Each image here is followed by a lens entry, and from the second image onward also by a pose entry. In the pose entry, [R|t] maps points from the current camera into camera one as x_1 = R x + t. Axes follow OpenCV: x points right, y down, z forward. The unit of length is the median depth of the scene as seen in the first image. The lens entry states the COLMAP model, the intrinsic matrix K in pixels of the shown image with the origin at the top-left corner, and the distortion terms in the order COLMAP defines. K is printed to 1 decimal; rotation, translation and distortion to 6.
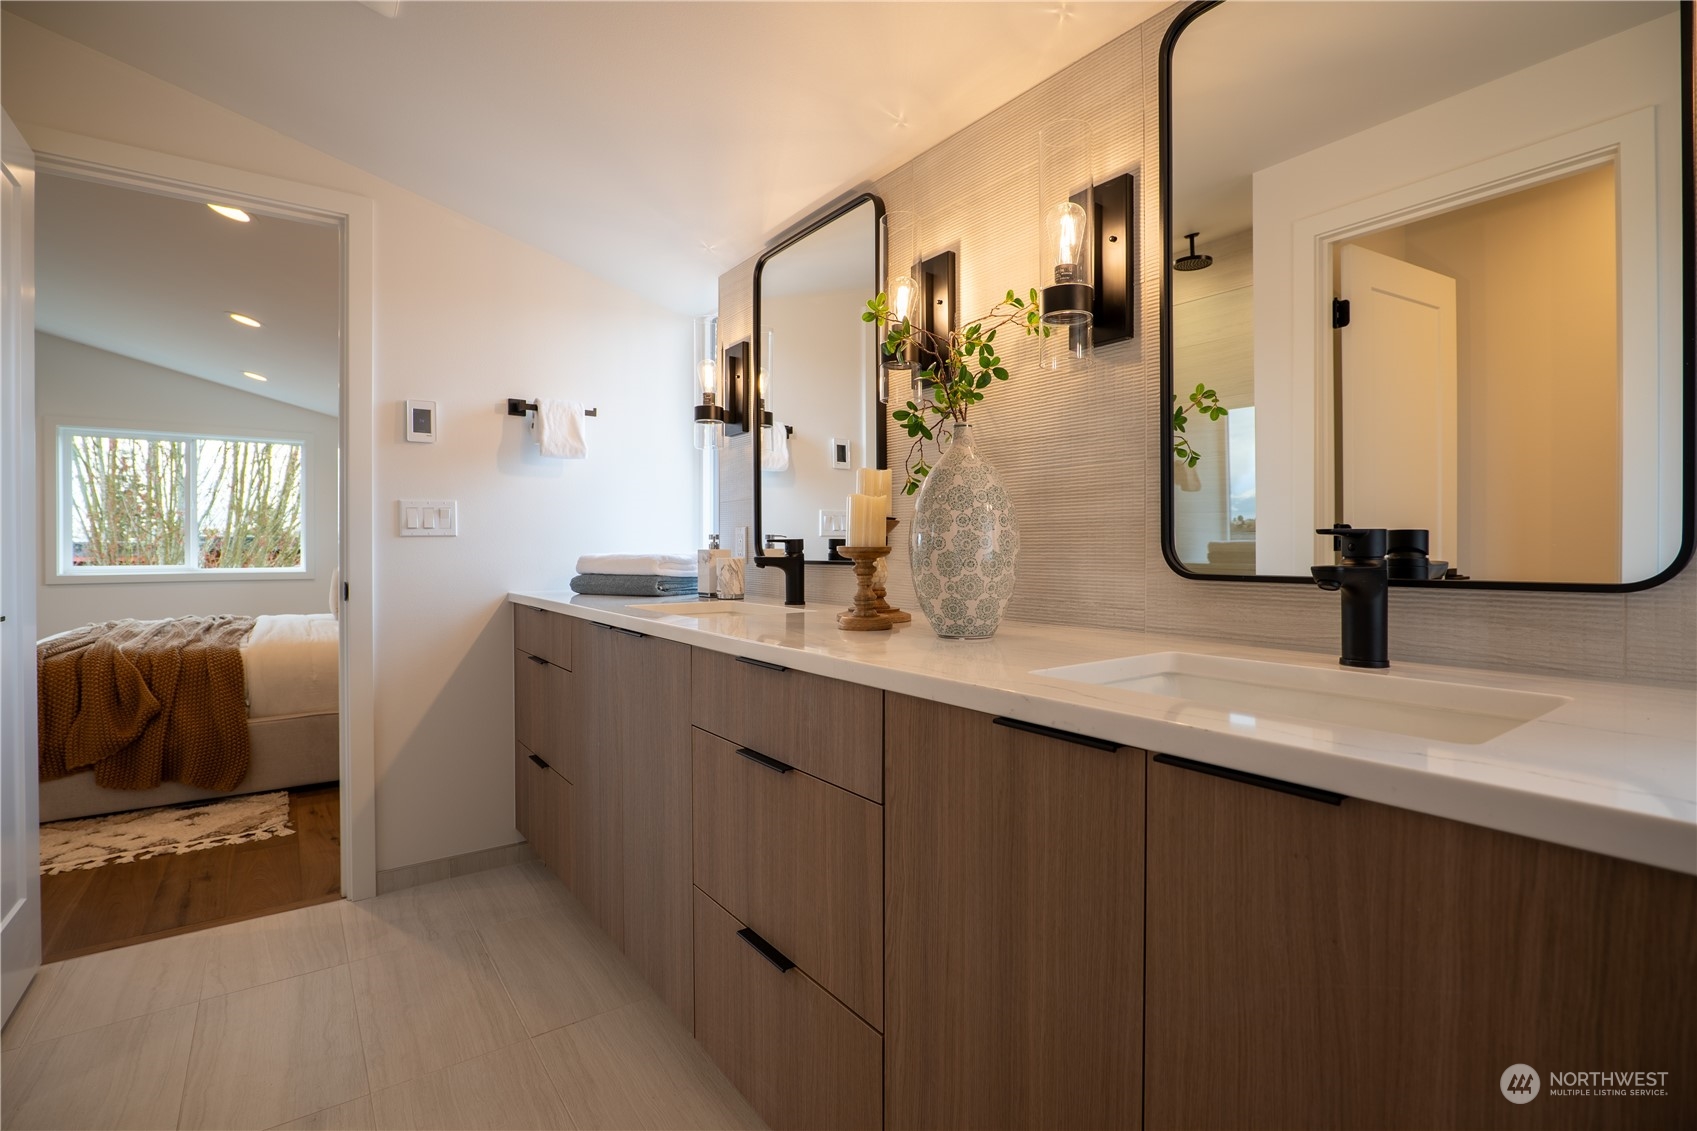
lens RADIAL K [[790.0, 0, 860.2], [0, 790.0, 559.3], [0, 0, 1]] dist [-0.032439, 0.009069]
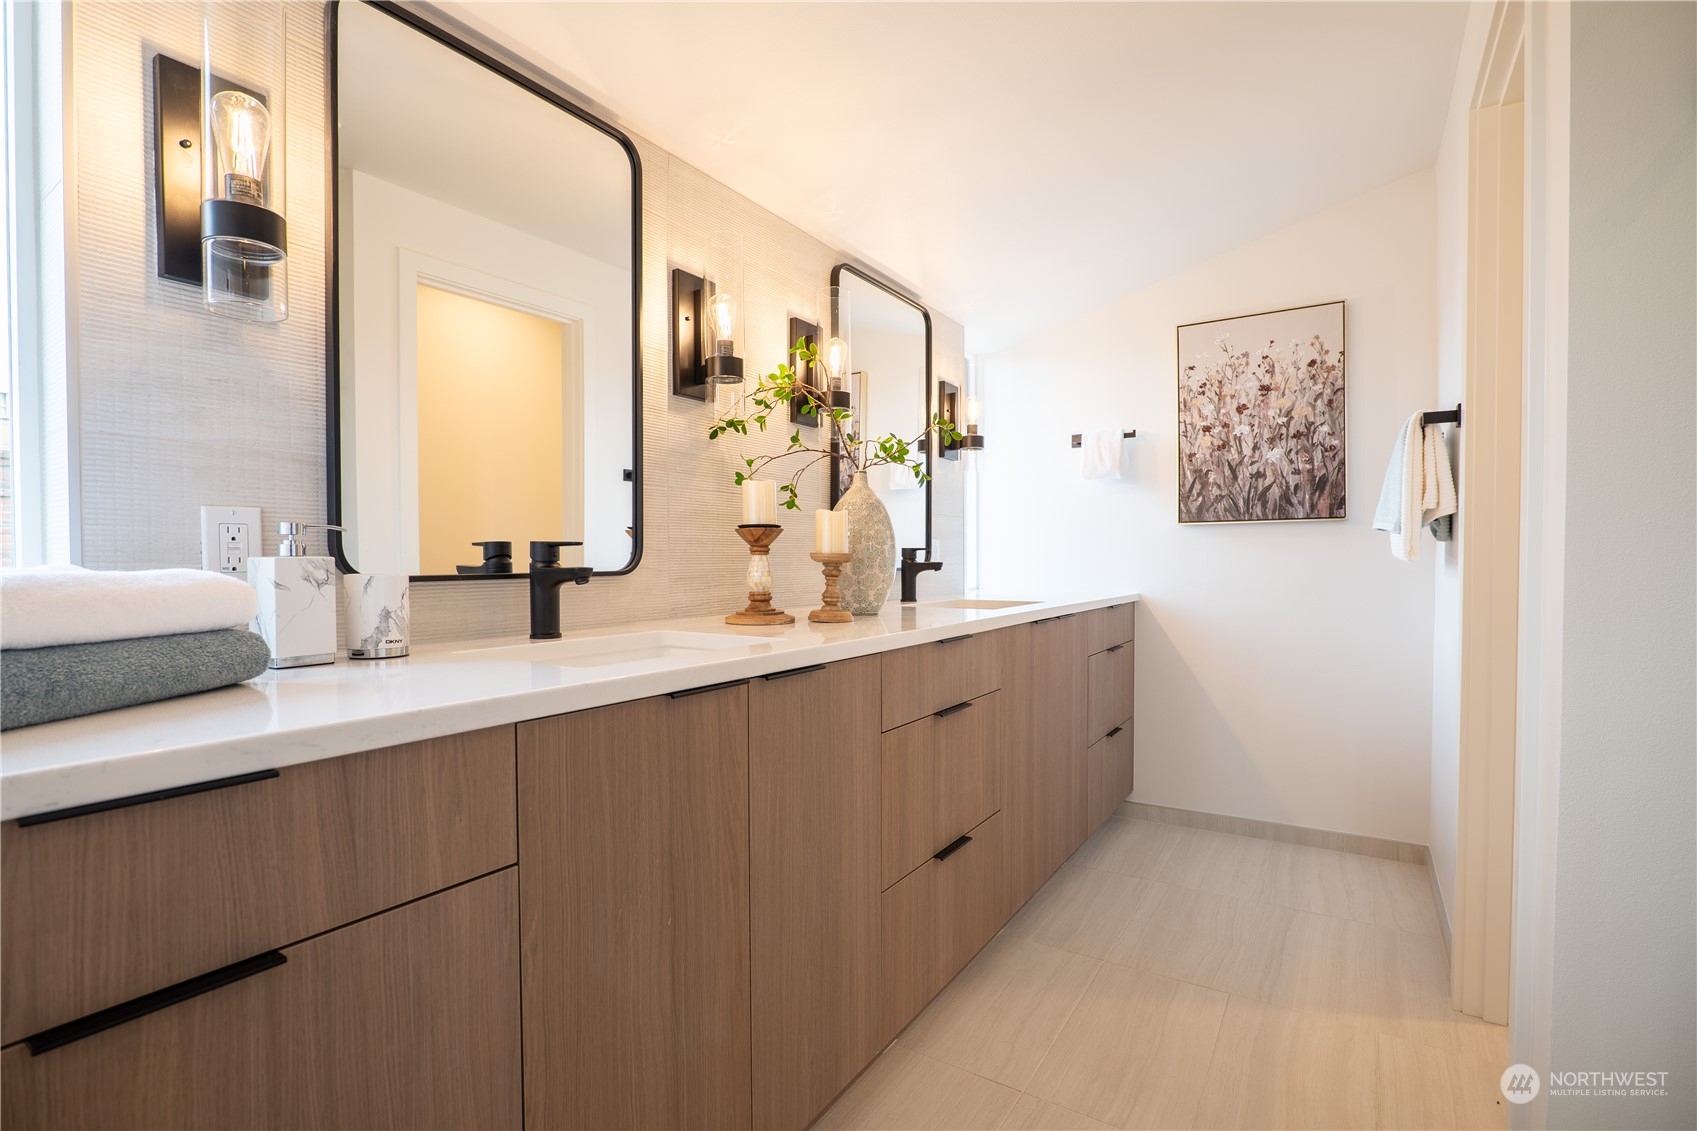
lens RADIAL K [[790.0, 0, 859.3], [0, 790.0, 560.3], [0, 0, 1]] dist [-0.032439, 0.009069]
pose [[-0.366256, -0.014101, 0.930407, -1.225203], [0.003055, 0.999862, 0.016357, -0.029067], [-0.930509, 0.008833, -0.366162, 1.514087]]
